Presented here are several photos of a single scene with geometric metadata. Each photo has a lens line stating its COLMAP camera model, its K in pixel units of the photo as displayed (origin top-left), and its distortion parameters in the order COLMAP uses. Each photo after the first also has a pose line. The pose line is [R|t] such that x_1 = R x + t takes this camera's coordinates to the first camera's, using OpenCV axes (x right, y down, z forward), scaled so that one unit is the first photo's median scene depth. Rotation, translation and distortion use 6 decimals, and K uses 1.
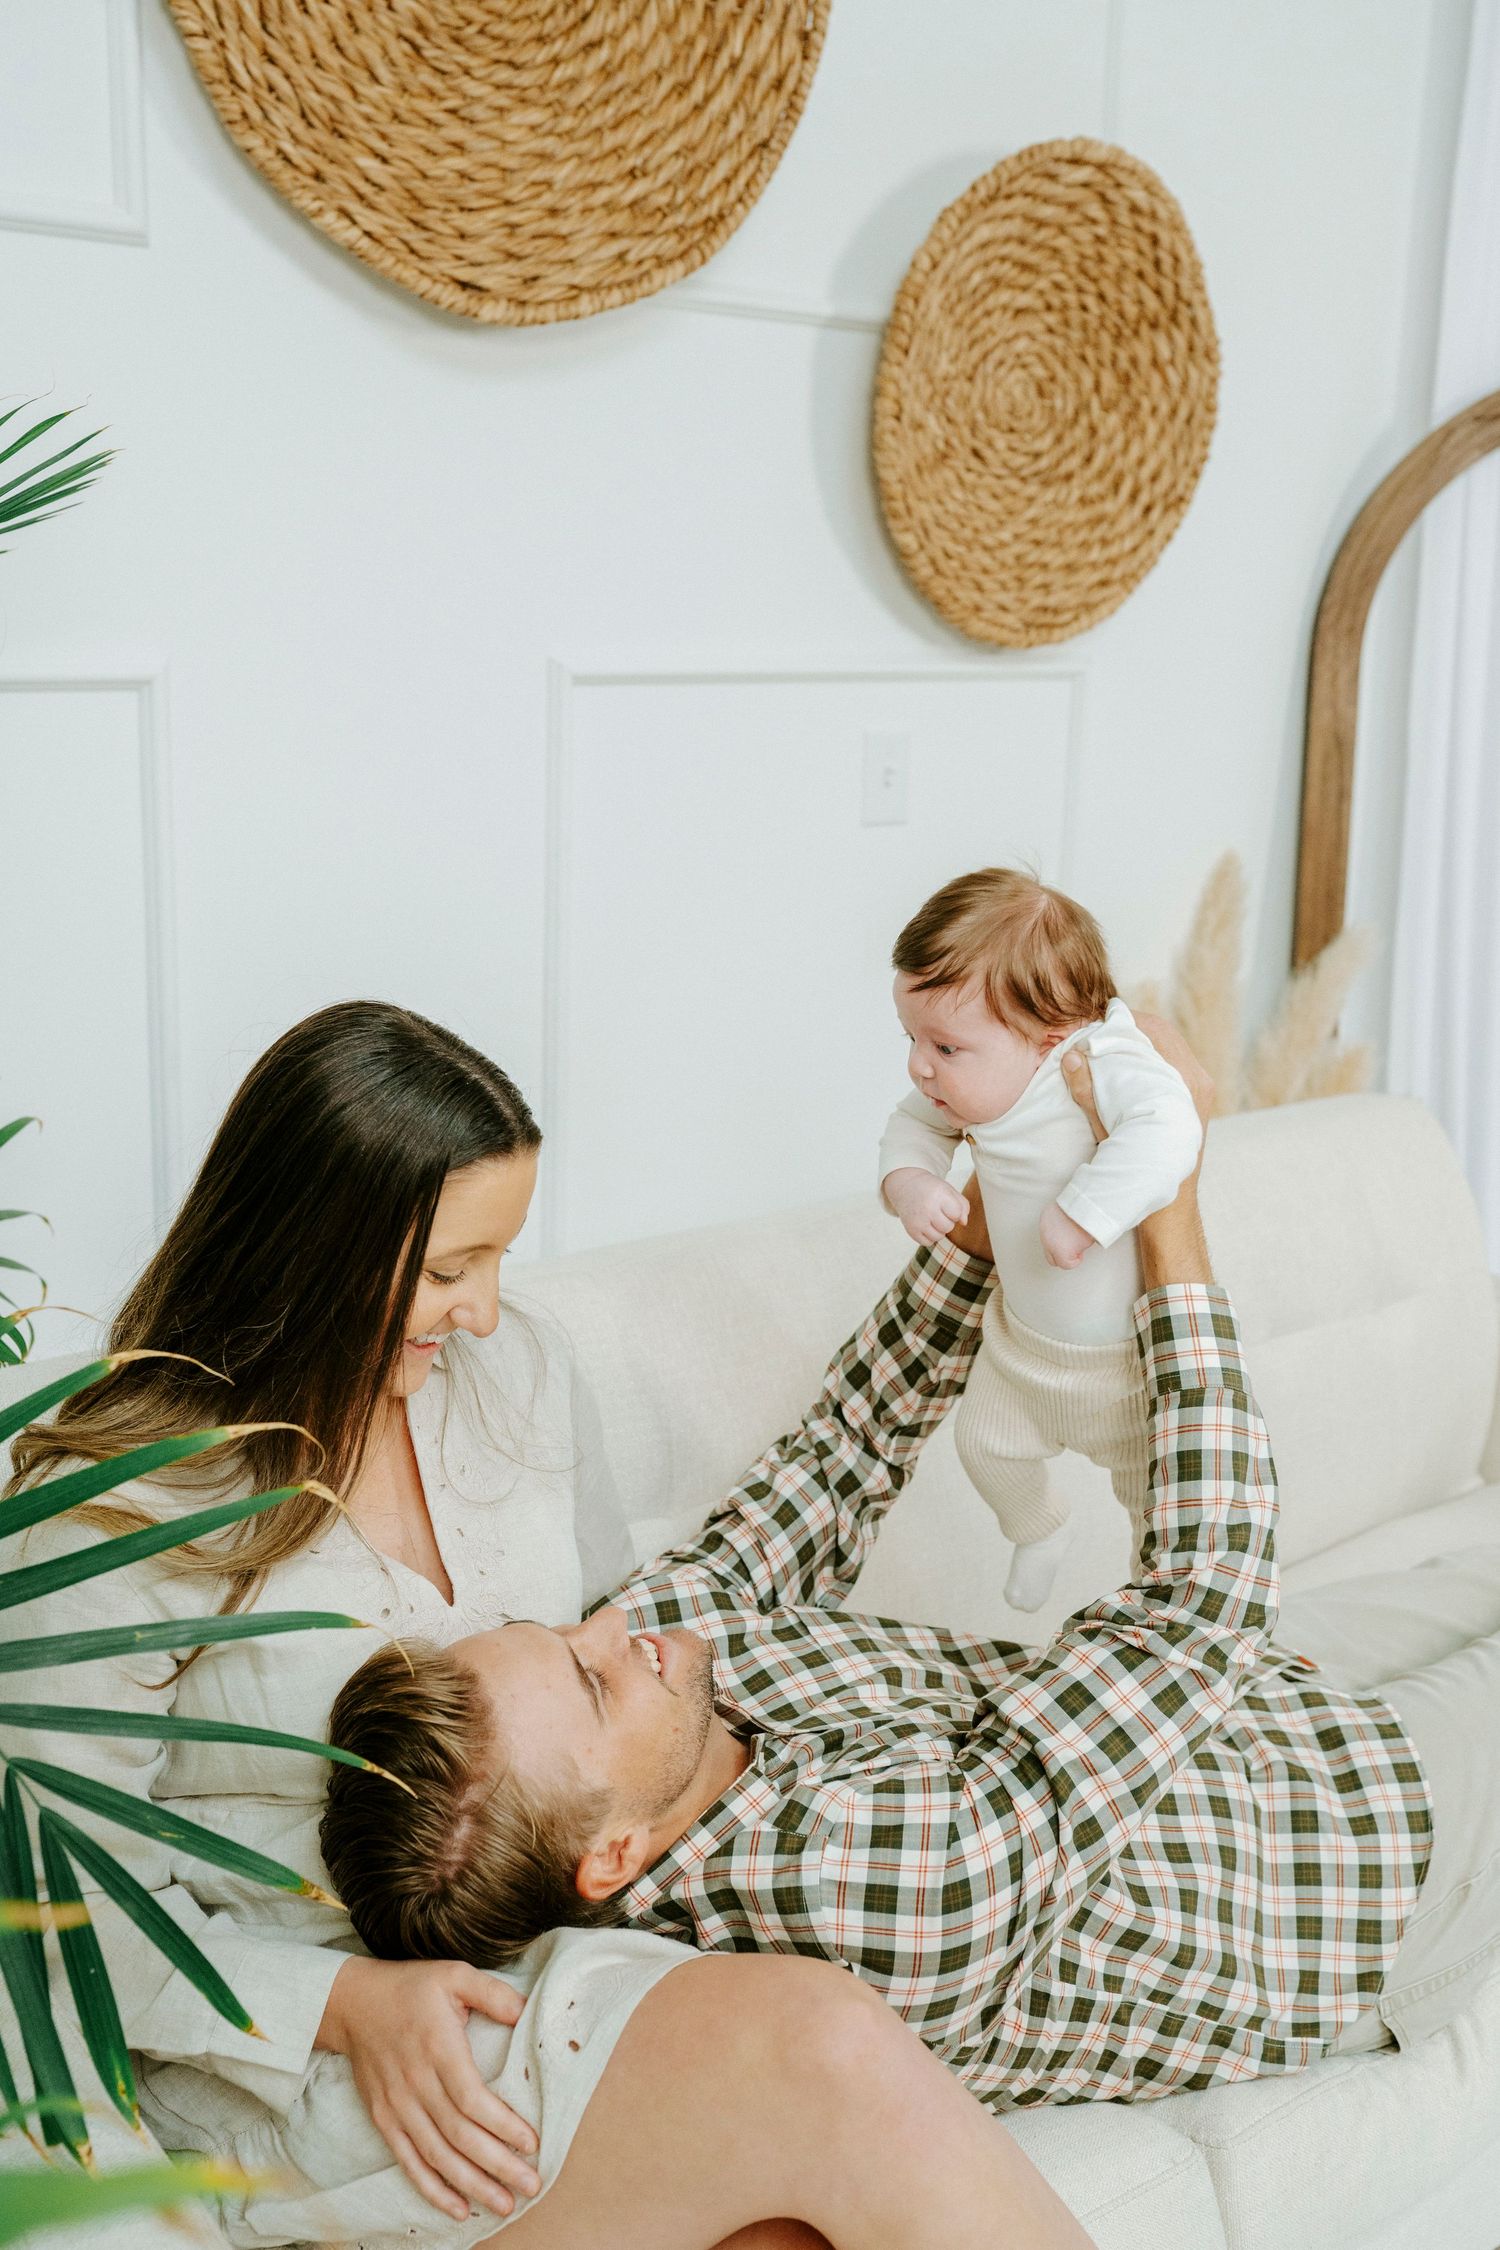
lens RADIAL K [[2175.3, 0, 750.0], [0, 2175.3, 1125.0], [0, 0, 1]] dist [-0.002918, 0.000960]
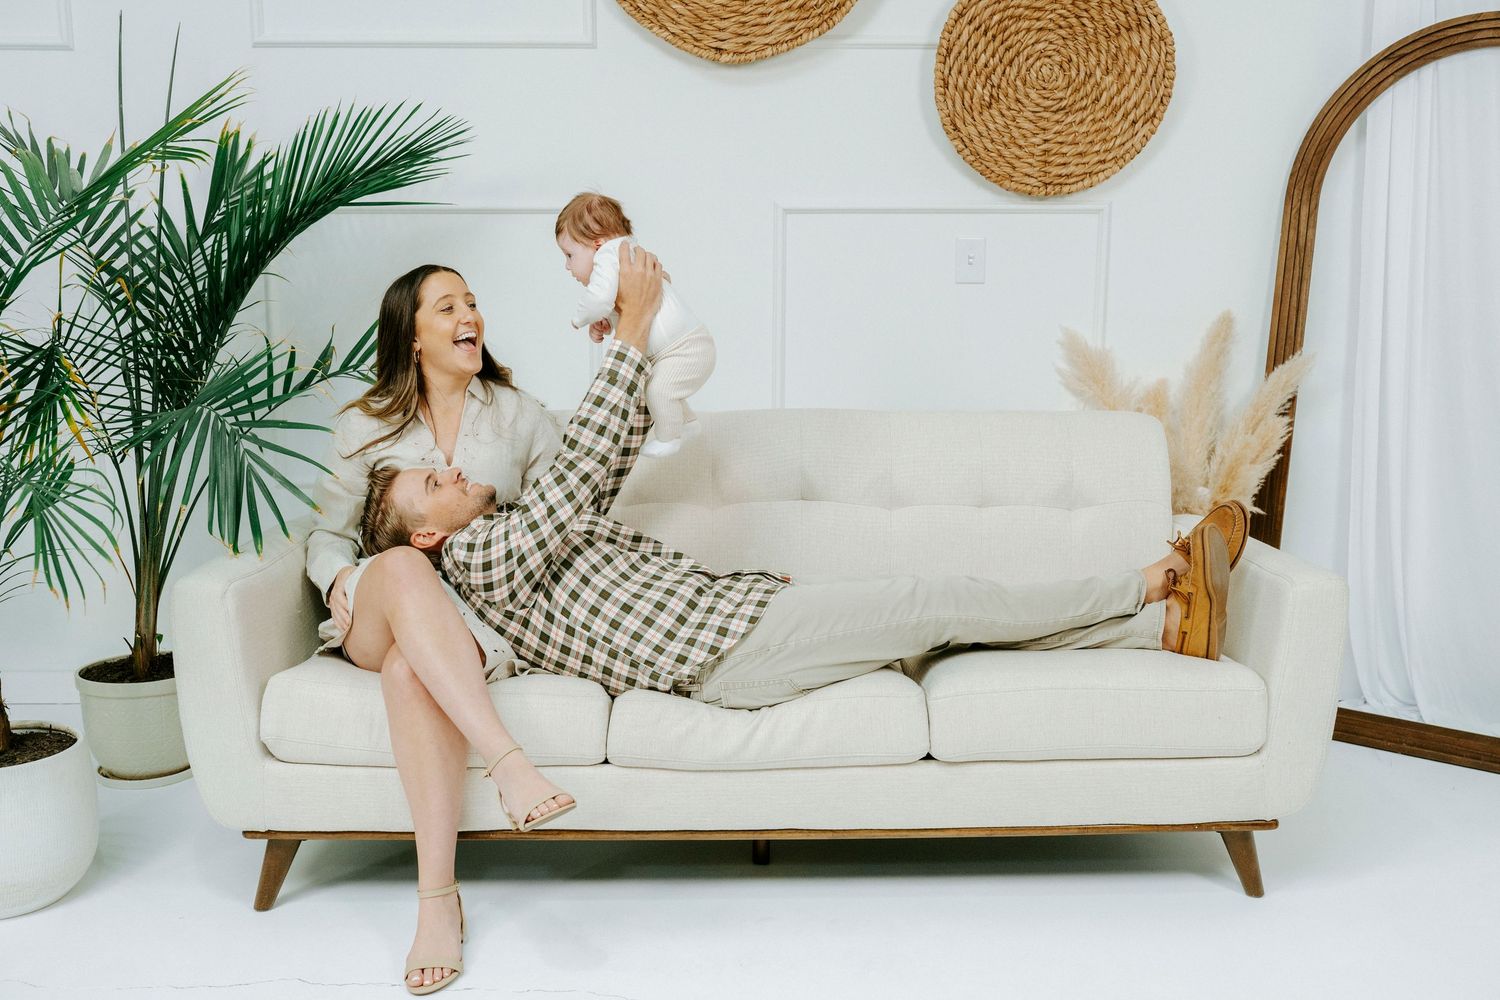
lens RADIAL K [[1466.7, 0, 750.0], [0, 1466.7, 500.0], [0, 0, 1]] dist [0.002532, 0.021662]
pose [[0.795481, 0.076751, -0.601099, 0.888579], [-0.126958, 0.991041, -0.041473, 0.175367], [0.592530, 0.109306, 0.798098, -0.237233]]
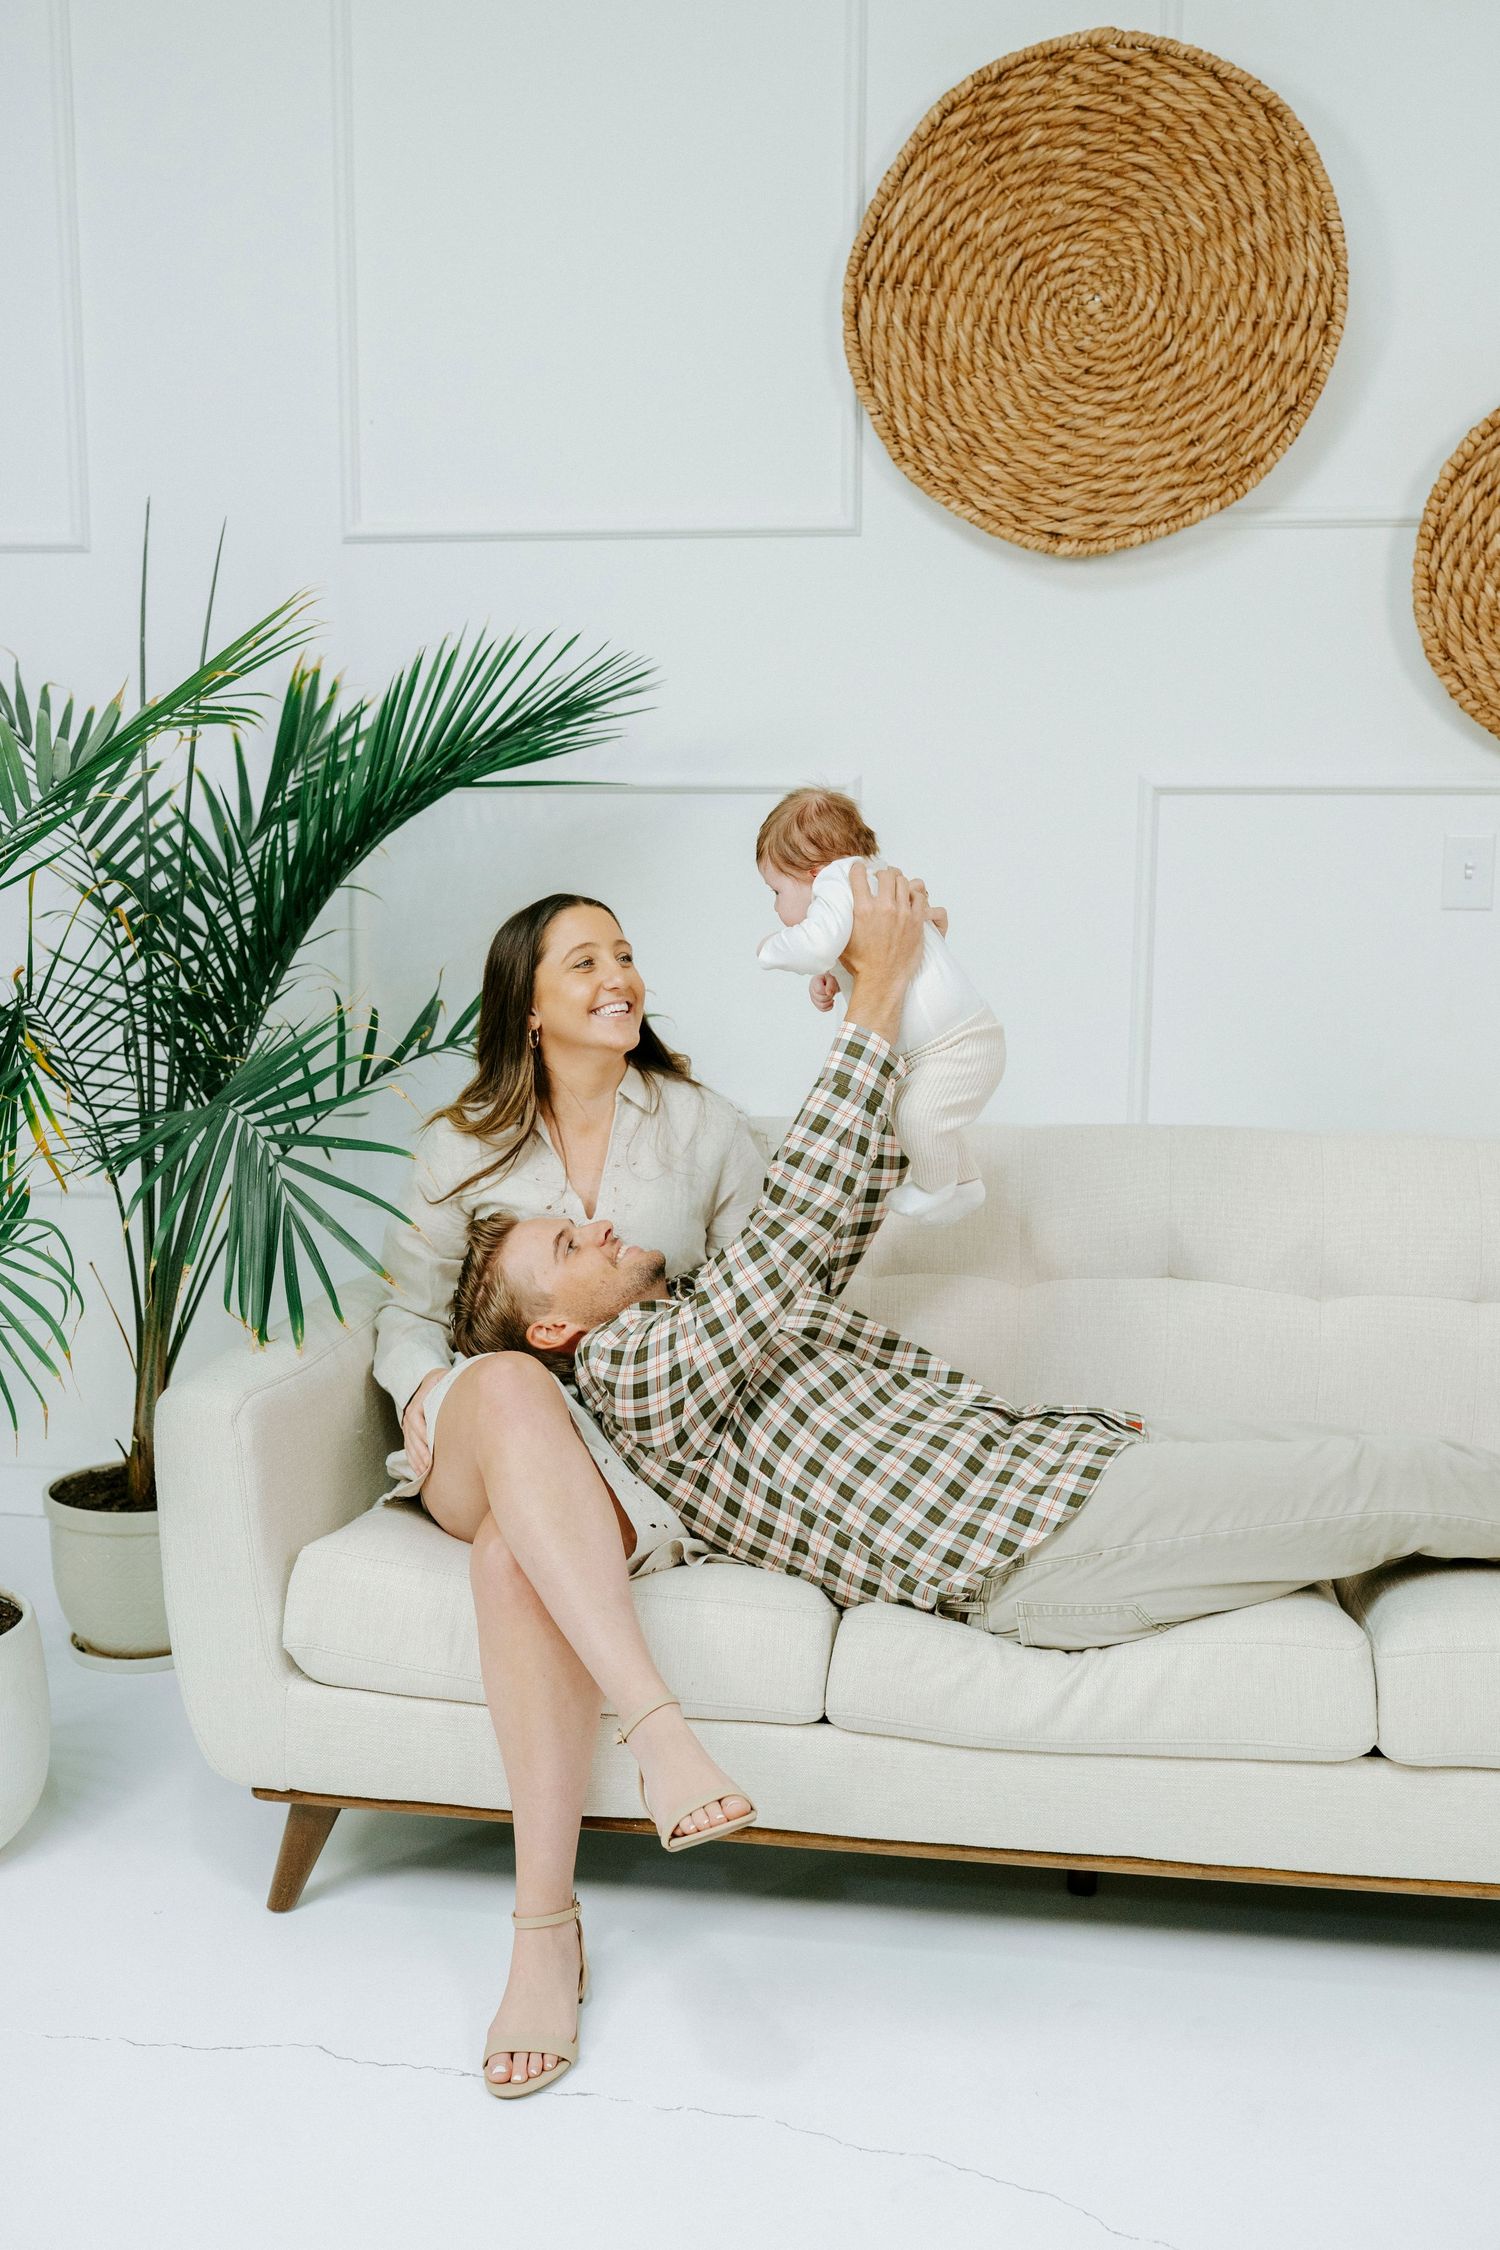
lens RADIAL K [[2208.5, 0, 738.8], [0, 2208.5, 1090.6], [0, 0, 1]] dist [0.011401, 0.003894]
pose [[0.681385, 0.074607, -0.728113, 0.839126], [-0.162801, 0.985320, -0.051391, 0.112206], [0.713590, 0.153555, 0.683528, -0.158455]]
